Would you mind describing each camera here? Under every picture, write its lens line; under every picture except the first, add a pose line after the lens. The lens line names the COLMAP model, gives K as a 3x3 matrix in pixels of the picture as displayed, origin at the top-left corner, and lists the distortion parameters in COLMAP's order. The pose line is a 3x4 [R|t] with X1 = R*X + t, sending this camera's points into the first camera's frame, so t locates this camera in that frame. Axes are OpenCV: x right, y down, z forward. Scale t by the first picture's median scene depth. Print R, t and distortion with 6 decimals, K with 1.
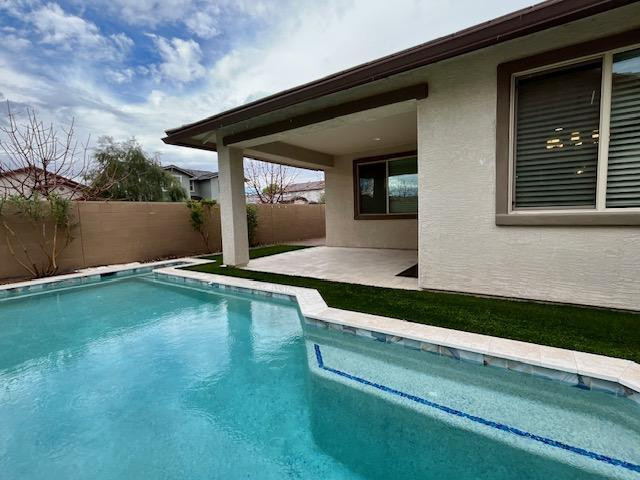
lens RADIAL K [[294.0, 0, 318.3], [0, 294.0, 239.2], [0, 0, 1]] dist [-0.000861, 0.000245]
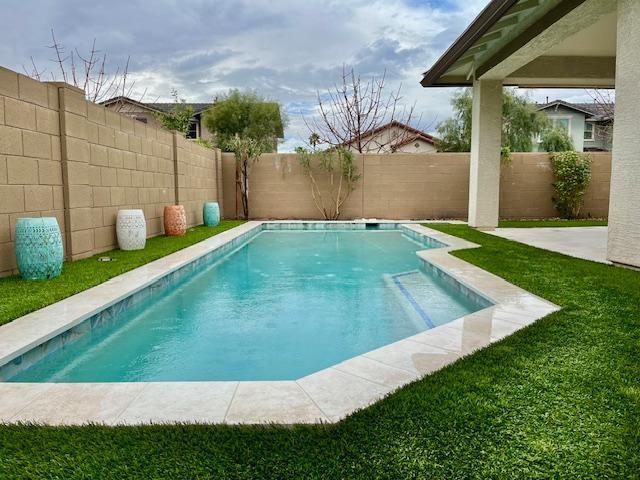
lens RADIAL K [[483.1, 0, 320.4], [0, 483.1, 238.8], [0, 0, 1]] dist [0.049833, -0.037771]
pose [[0.568892, 0.113193, -0.814585, 0.583183], [-0.087830, 0.993180, 0.076671, 0.057168], [0.817709, 0.027927, 0.574954, -0.119942]]
